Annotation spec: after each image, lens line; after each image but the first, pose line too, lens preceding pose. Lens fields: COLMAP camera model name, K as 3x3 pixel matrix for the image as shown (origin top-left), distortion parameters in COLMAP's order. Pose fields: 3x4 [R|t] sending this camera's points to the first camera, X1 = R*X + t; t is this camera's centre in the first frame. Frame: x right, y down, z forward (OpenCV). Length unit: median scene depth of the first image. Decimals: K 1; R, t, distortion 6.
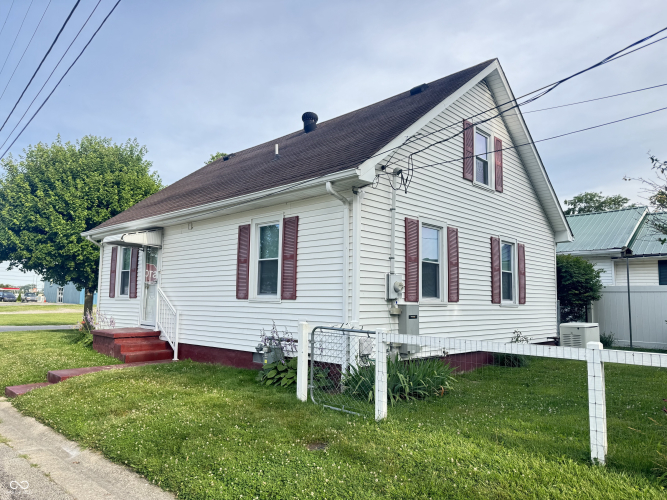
lens RADIAL K [[467.1, 0, 336.1], [0, 467.1, 249.4], [0, 0, 1]] dist [0.008441, 0.000356]
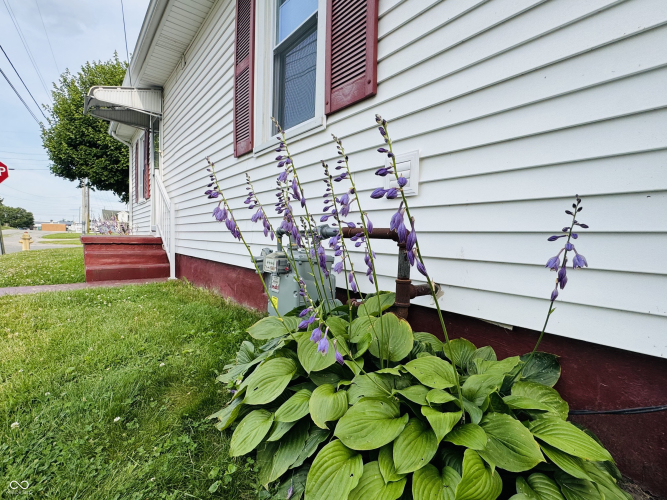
lens RADIAL K [[326.1, 0, 331.9], [0, 326.1, 251.2], [0, 0, 1]] dist [0.000666, 0.000944]
pose [[0.991822, 0.023980, -0.125352, -0.066535], [-0.004609, 0.988279, 0.152590, 0.133090], [0.127542, -0.150765, 0.980308, 0.613581]]
